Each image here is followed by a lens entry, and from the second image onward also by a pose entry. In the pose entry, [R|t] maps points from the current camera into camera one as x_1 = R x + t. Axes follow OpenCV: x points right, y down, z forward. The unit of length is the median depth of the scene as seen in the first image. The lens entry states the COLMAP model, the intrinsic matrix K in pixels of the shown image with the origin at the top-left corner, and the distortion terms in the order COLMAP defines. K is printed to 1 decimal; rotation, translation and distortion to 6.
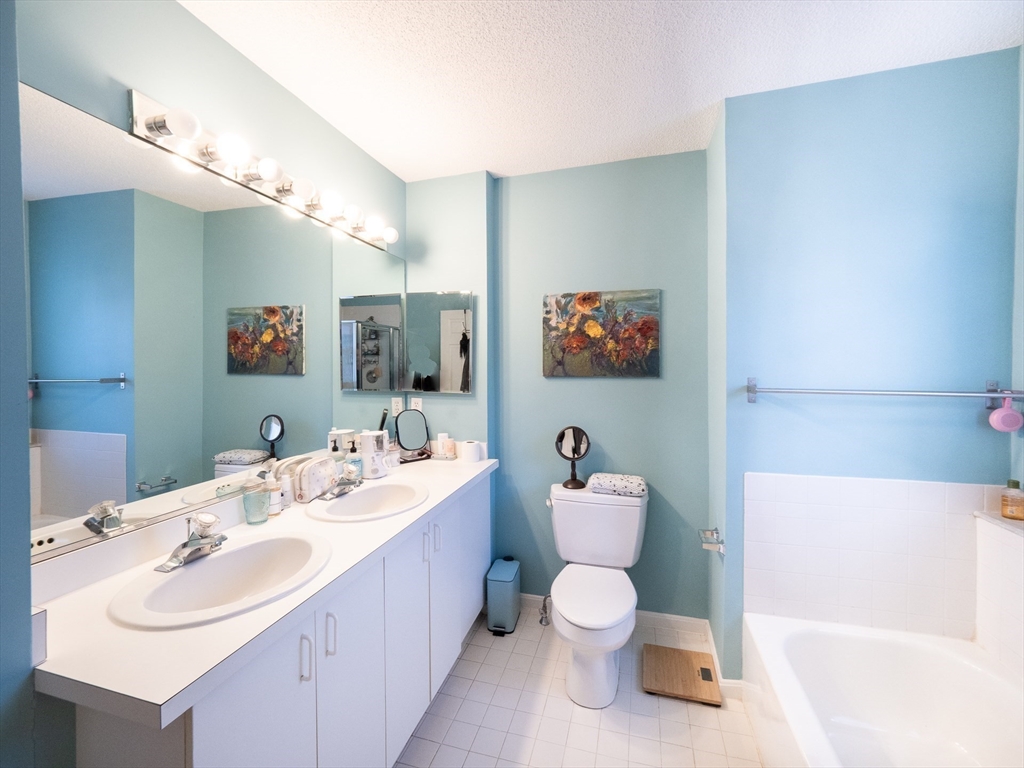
lens RADIAL K [[437.0, 0, 507.2], [0, 437.0, 374.9], [0, 0, 1]] dist [0.016901, -0.019663]
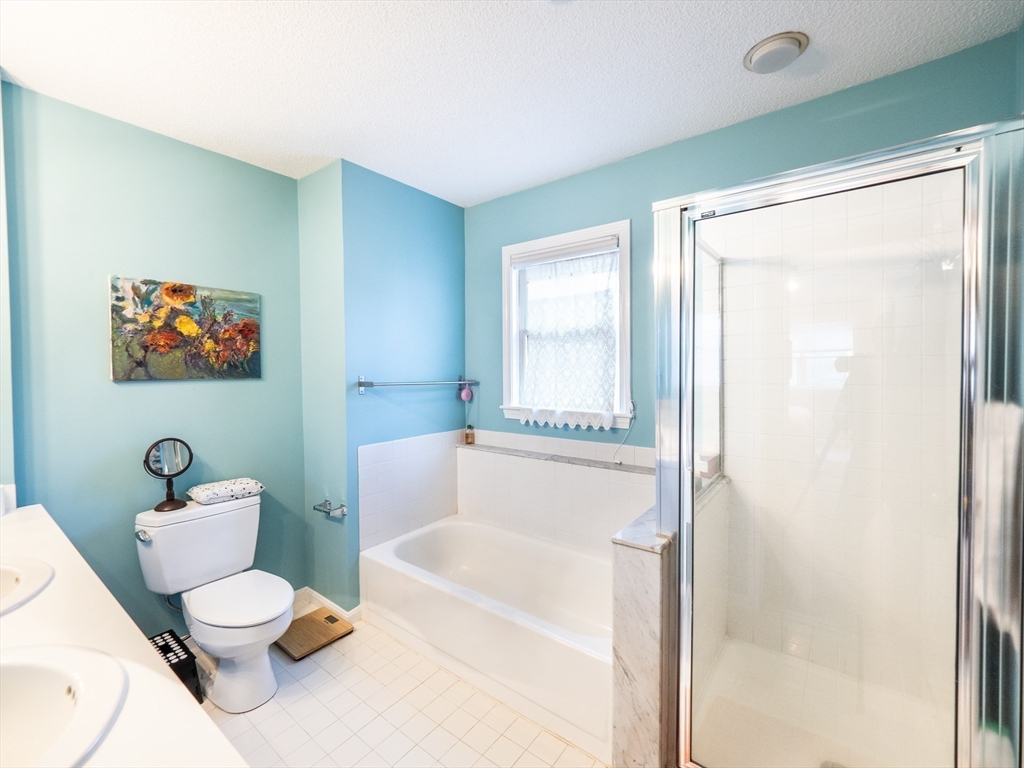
lens RADIAL K [[437.0, 0, 507.2], [0, 437.0, 374.9], [0, 0, 1]] dist [0.016901, -0.019663]
pose [[0.353942, -0.011993, 0.935191, -0.412180], [0.021796, 0.999752, 0.004572, 0.004913], [-0.935013, 0.018765, 0.354115, 0.076079]]
